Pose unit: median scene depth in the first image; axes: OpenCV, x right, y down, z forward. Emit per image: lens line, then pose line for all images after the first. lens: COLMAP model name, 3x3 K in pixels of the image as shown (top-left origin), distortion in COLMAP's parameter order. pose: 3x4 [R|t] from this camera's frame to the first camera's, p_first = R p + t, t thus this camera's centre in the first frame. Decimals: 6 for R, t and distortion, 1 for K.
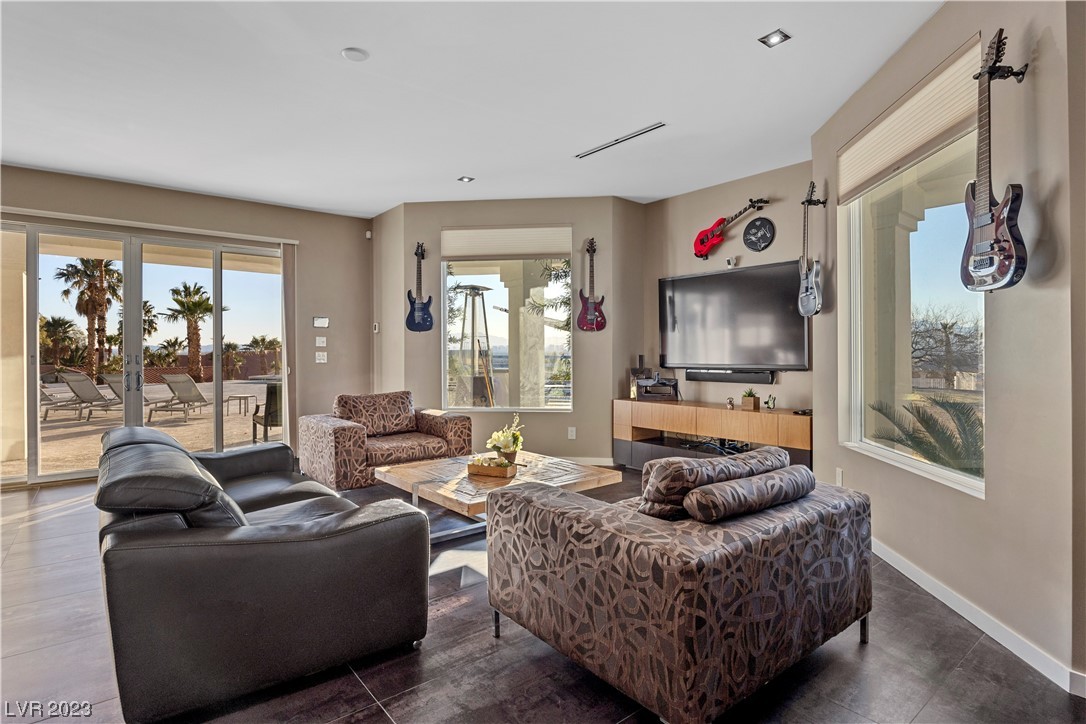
lens RADIAL K [[547.3, 0, 540.2], [0, 547.3, 356.4], [0, 0, 1]] dist [-0.001082, 0.000131]
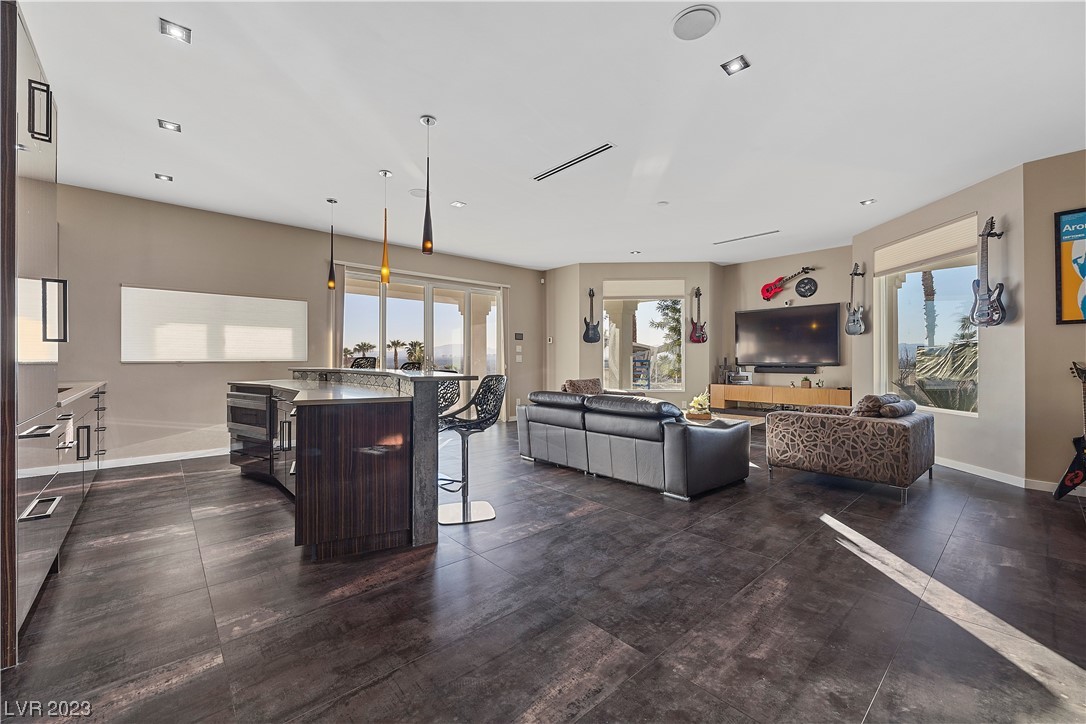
lens RADIAL K [[434.9, 0, 546.0], [0, 434.9, 362.6], [0, 0, 1]] dist [0.002997, 0.000286]
pose [[0.998480, 0.003480, 0.055002, -0.494553], [-0.003326, 0.999990, -0.002898, 0.020668], [-0.055011, 0.002711, 0.998482, -0.326241]]
